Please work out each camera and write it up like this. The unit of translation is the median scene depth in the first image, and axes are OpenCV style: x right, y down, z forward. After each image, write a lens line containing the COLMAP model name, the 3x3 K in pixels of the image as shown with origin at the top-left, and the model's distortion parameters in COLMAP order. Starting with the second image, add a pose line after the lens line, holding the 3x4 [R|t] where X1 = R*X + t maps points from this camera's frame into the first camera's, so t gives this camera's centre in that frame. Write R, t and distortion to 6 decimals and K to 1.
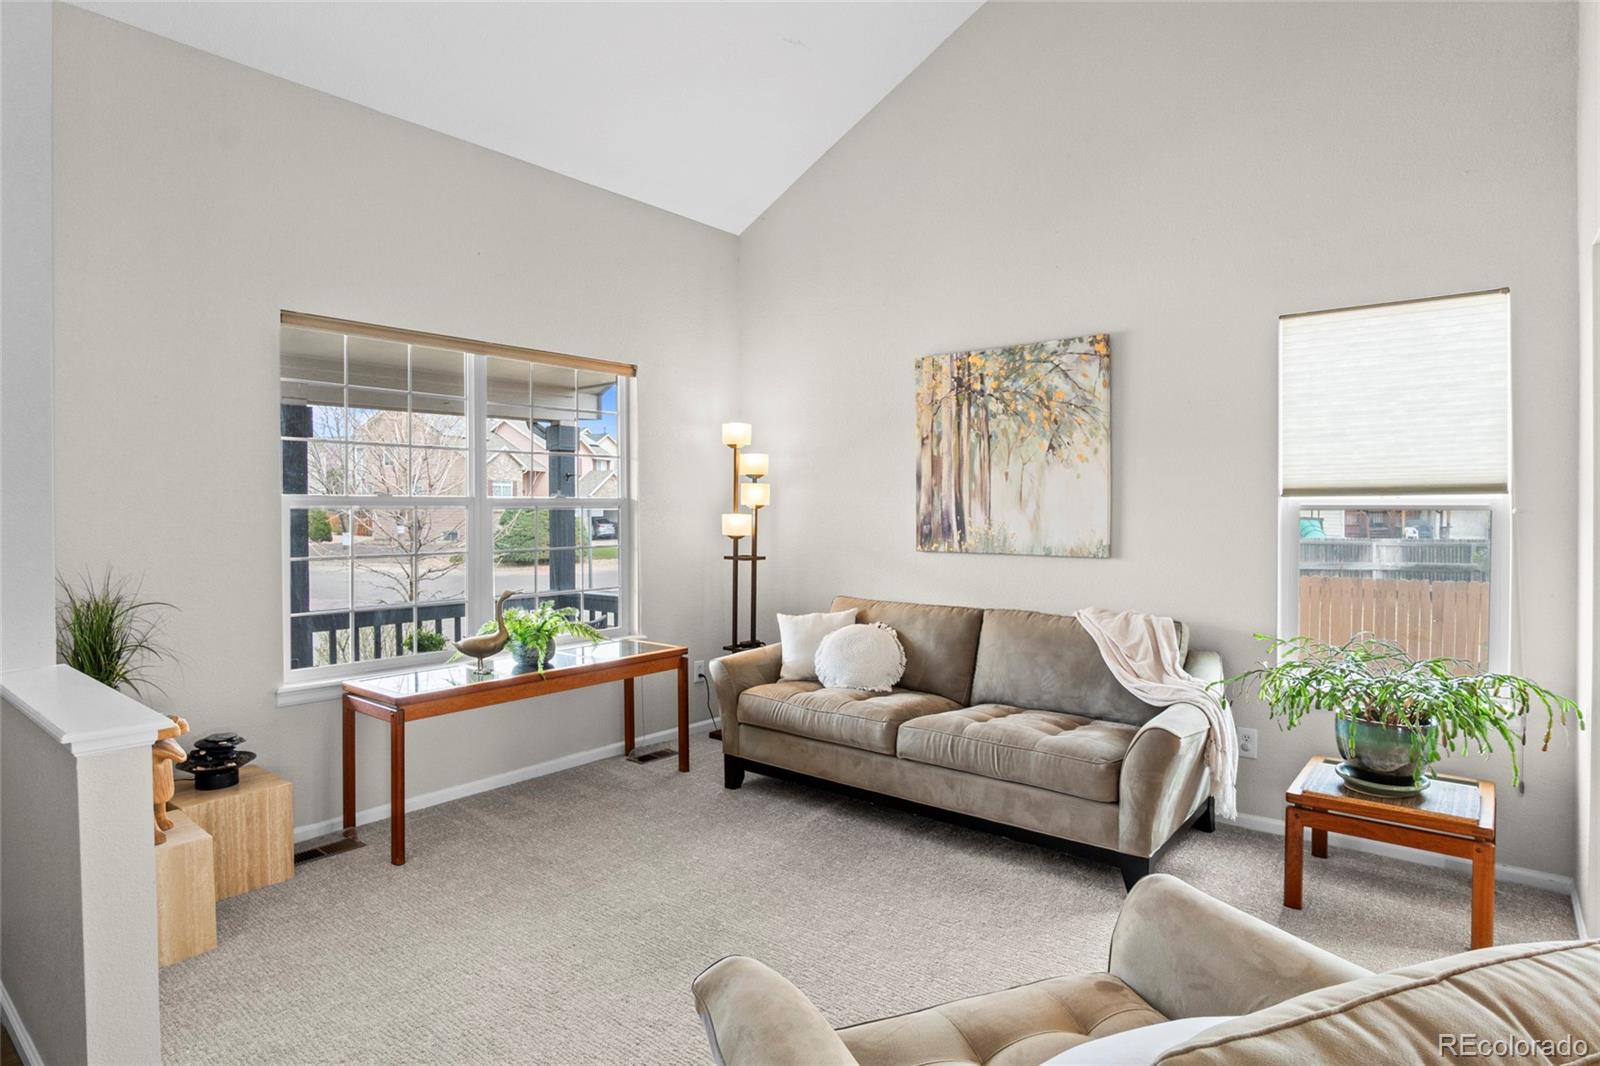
lens RADIAL K [[865.1, 0, 795.5], [0, 865.1, 509.0], [0, 0, 1]] dist [-0.024319, 0.001851]
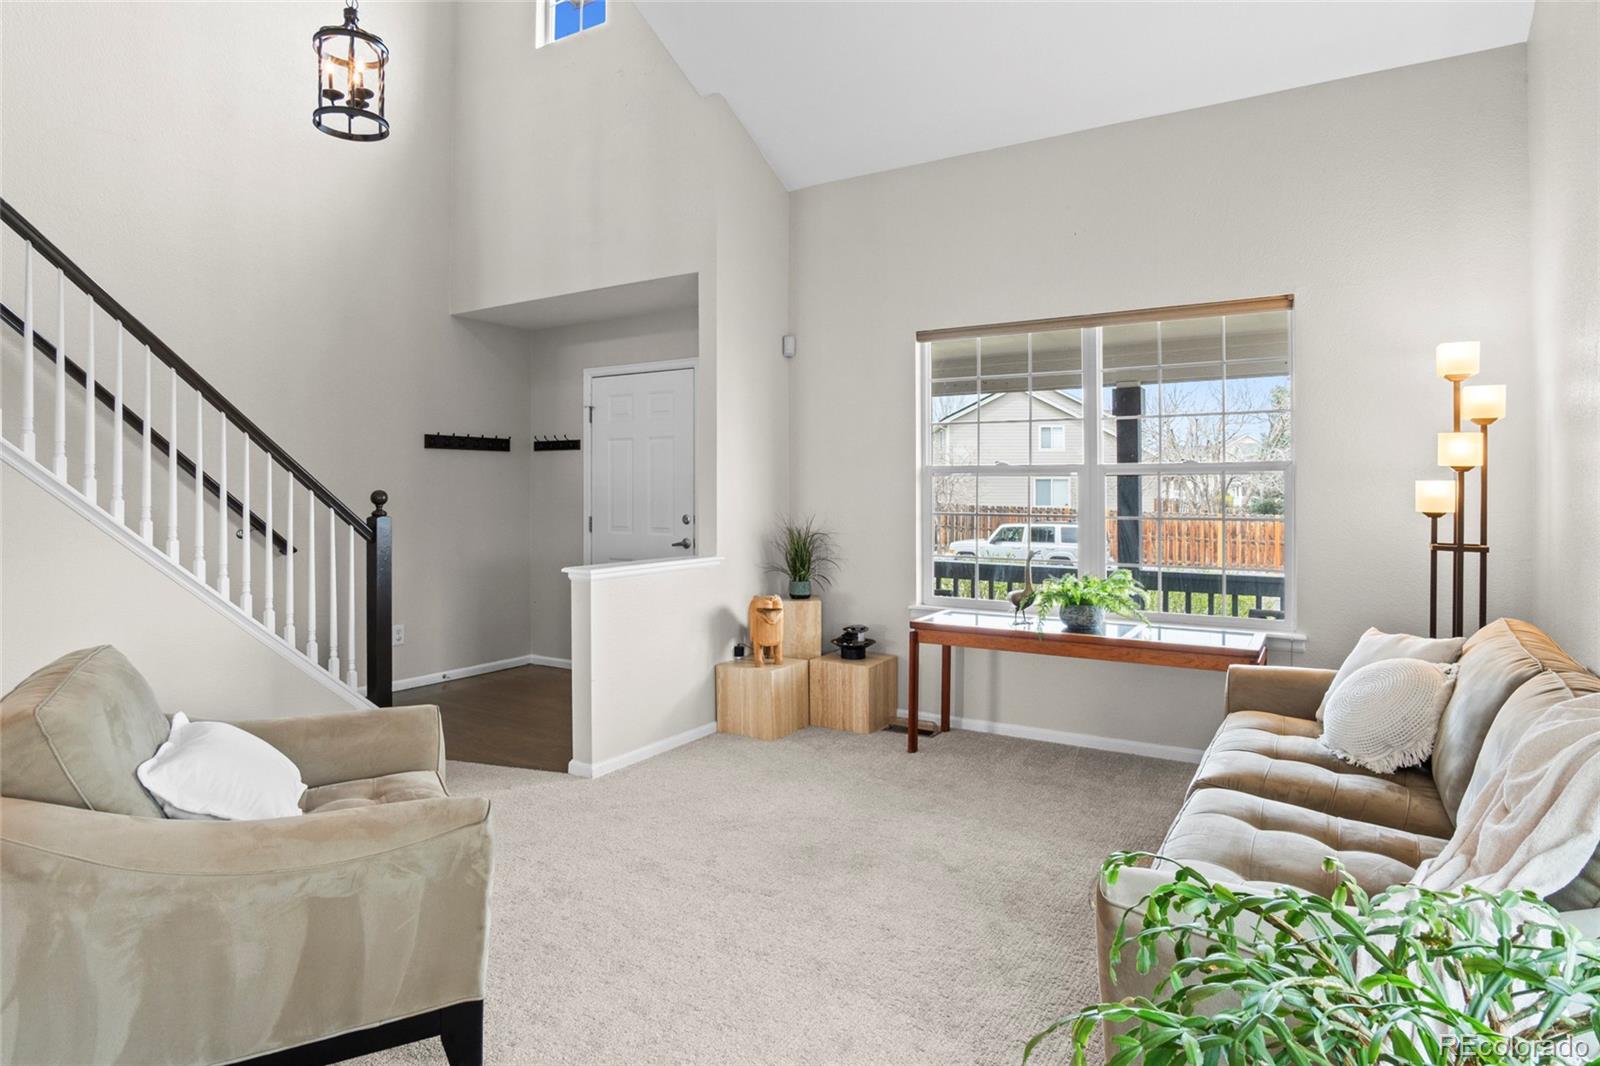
lens RADIAL K [[878.7, 0, 794.0], [0, 878.7, 487.1], [0, 0, 1]] dist [-0.026792, 0.002005]
pose [[0.135606, -0.000724, -0.990763, 0.619294], [-0.003448, 0.999993, -0.001202, 0.016113], [0.990757, 0.003579, 0.135602, 0.495583]]
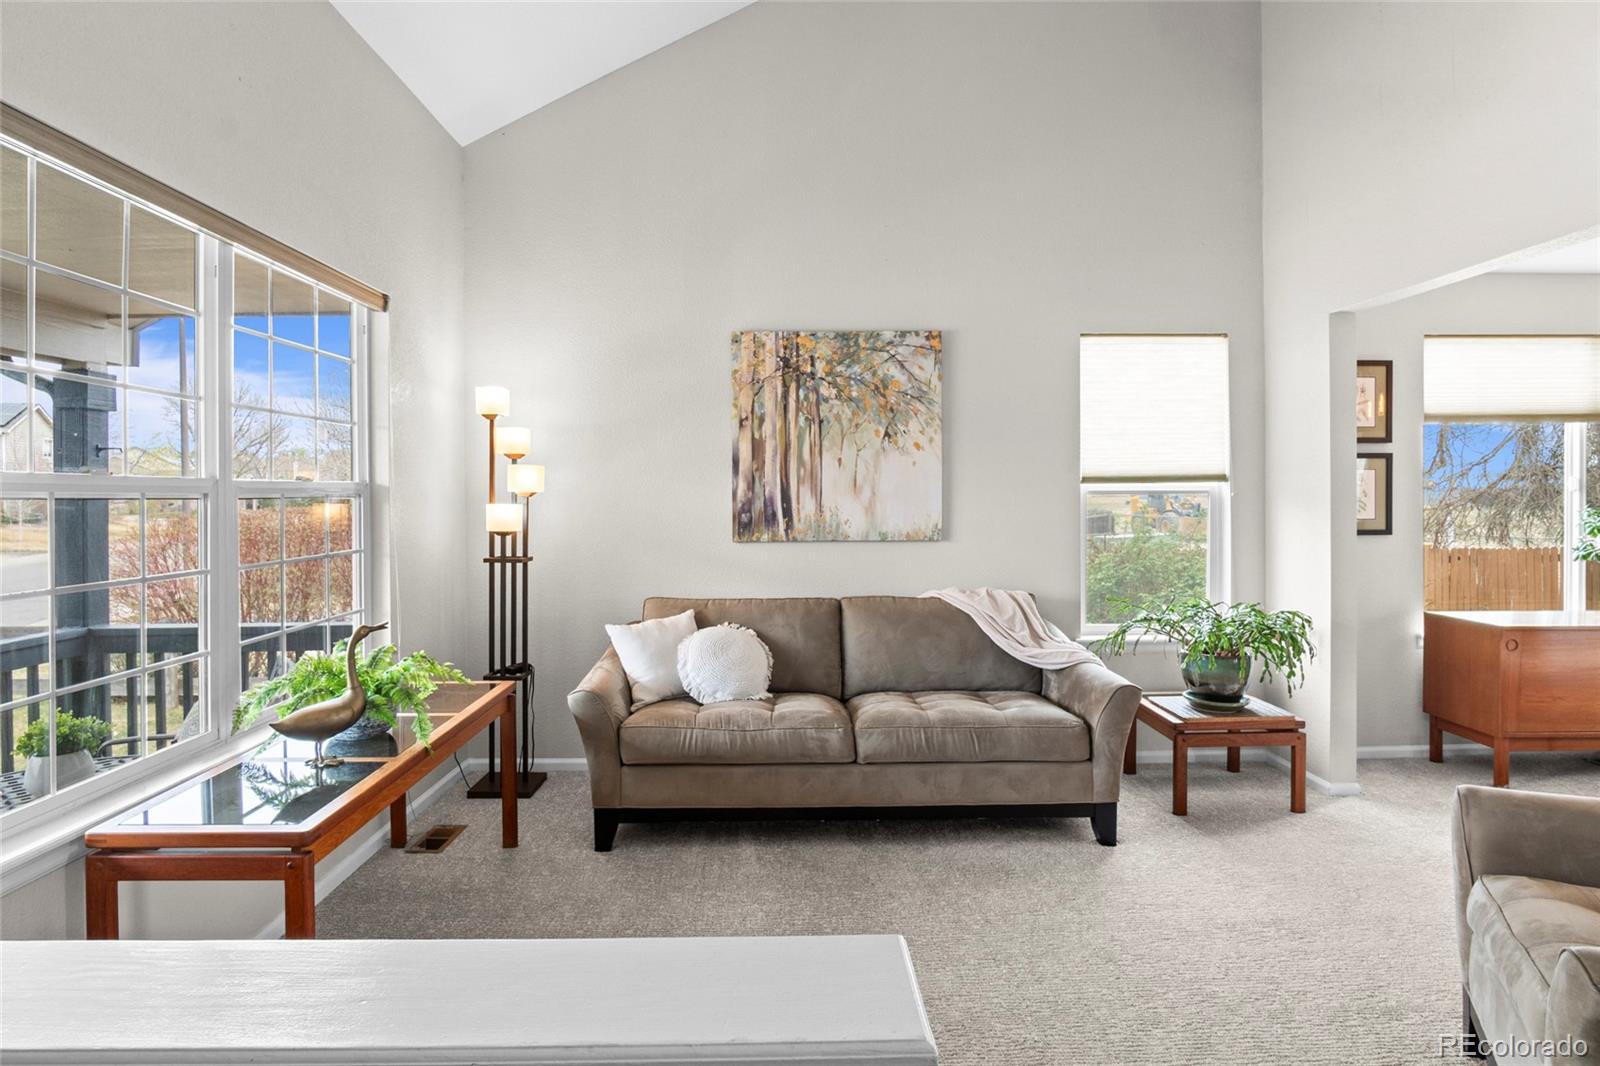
lens RADIAL K [[878.7, 0, 794.0], [0, 878.7, 487.1], [0, 0, 1]] dist [-0.026792, 0.002005]
pose [[0.761632, 0.000033, 0.648010, -0.449639], [0.006095, 0.999955, -0.007214, -0.002284], [-0.647981, 0.009444, 0.761598, 0.268474]]
